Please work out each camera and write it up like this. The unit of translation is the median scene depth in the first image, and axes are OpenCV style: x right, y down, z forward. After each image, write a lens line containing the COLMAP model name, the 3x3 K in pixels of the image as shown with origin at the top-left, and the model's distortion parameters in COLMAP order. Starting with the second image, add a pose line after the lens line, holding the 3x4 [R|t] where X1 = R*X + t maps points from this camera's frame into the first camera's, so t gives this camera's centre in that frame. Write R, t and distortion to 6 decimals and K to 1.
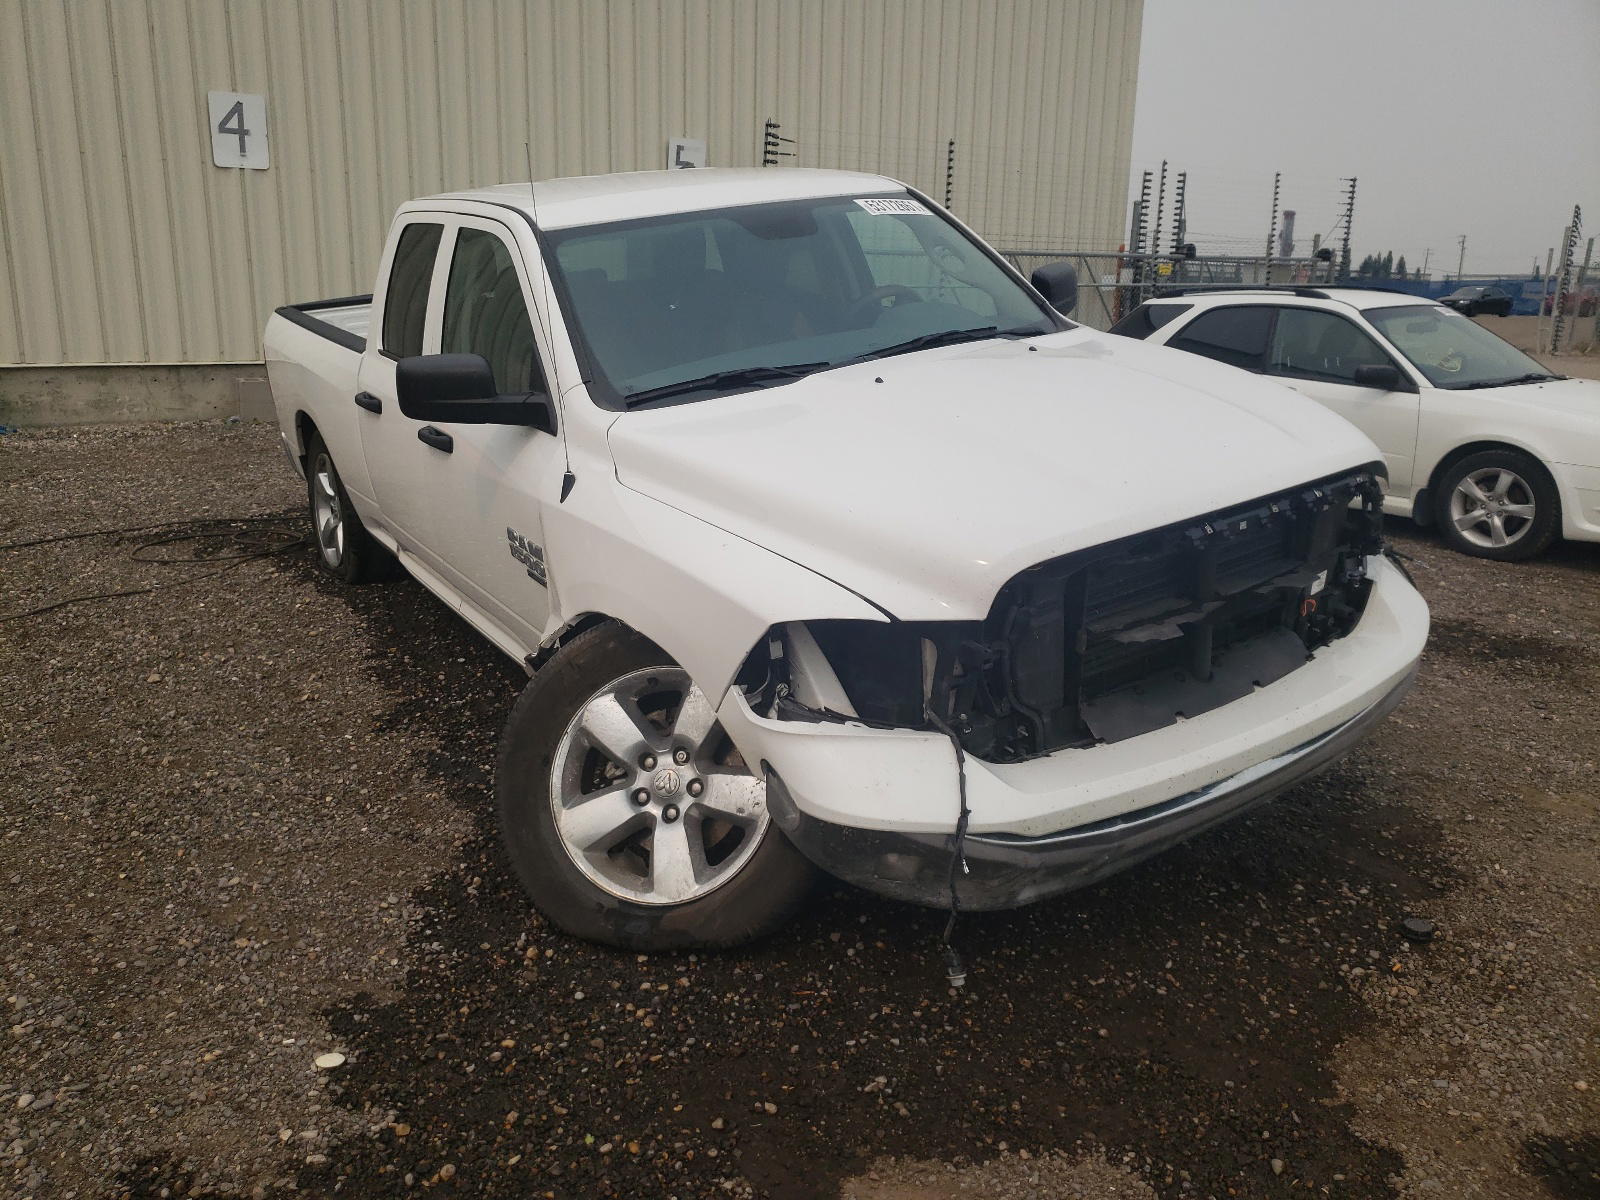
lens RADIAL K [[1204.5, 0, 800.0], [0, 1204.5, 600.0], [0, 0, 1]] dist [0.009867, -0.000653]
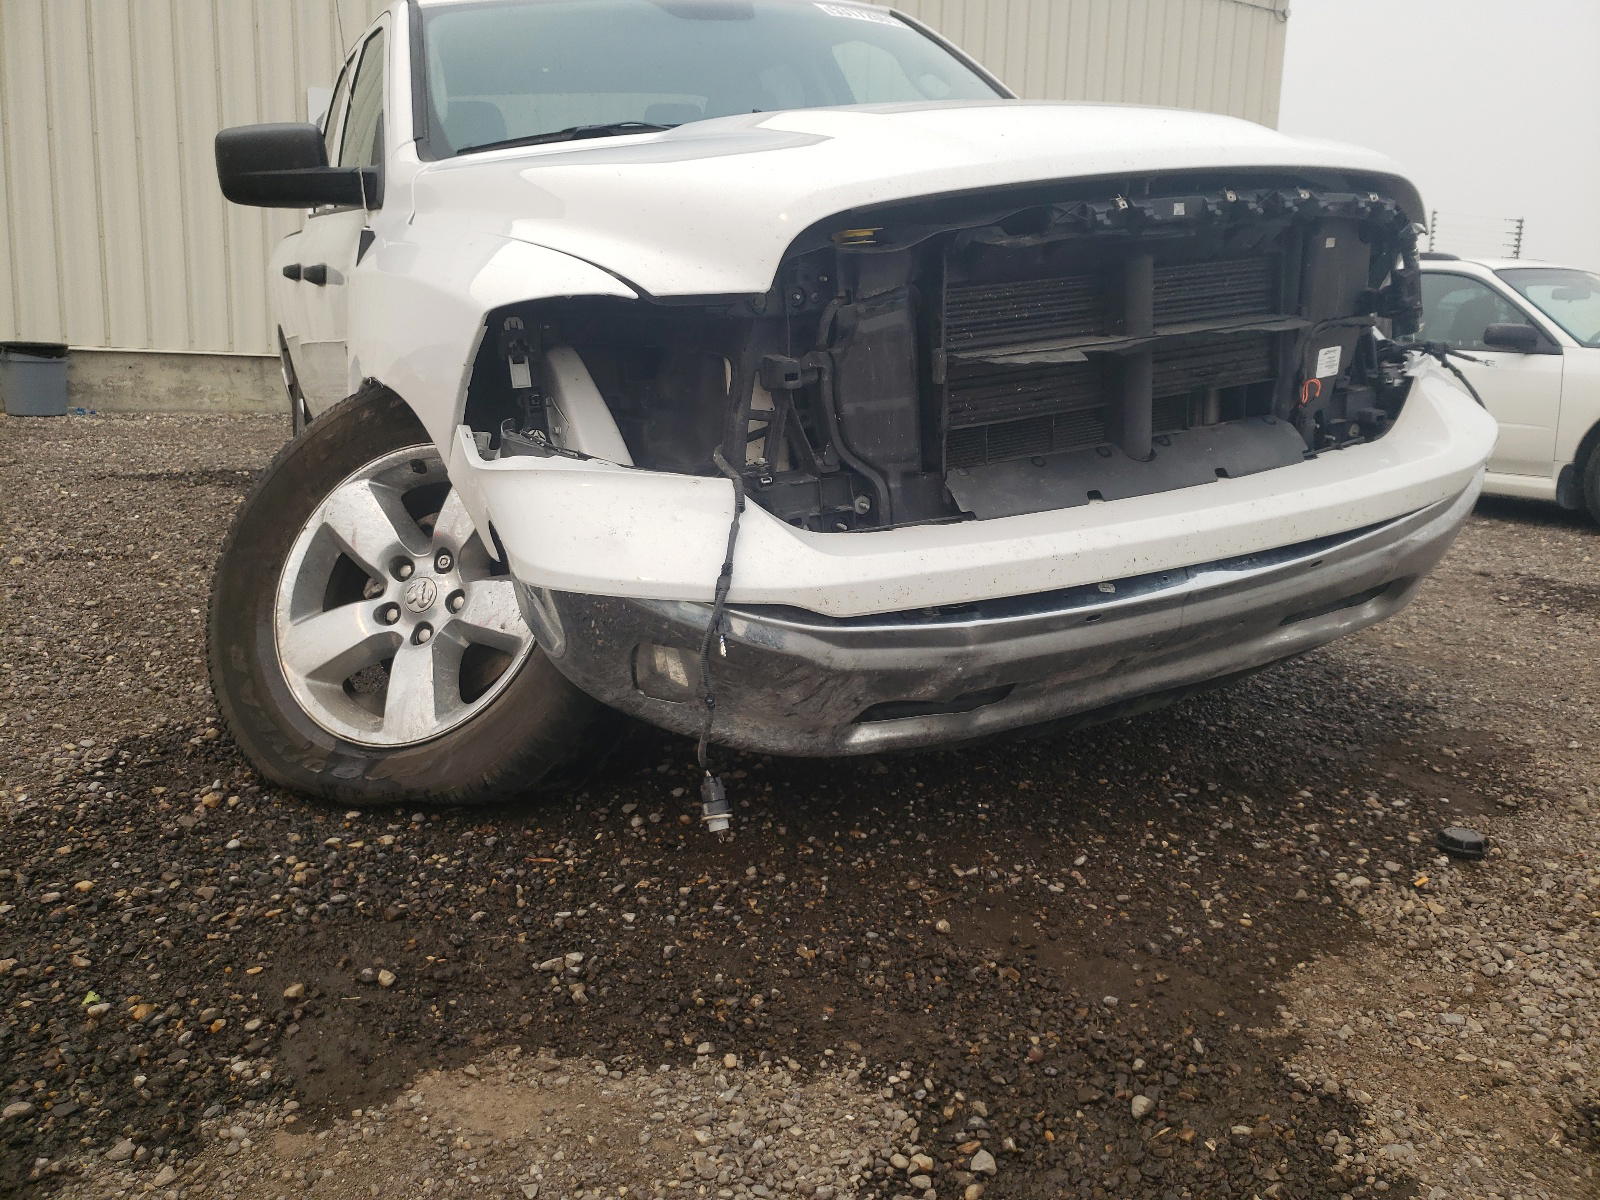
lens RADIAL K [[1247.8, 0, 800.8], [0, 1247.8, 549.4], [0, 0, 1]] dist [0.002655, 0.004528]
pose [[0.994969, 0.028998, -0.095890, 0.218202], [-0.036355, 0.996454, -0.075883, 0.192008], [0.093349, 0.078988, 0.992495, 0.269297]]
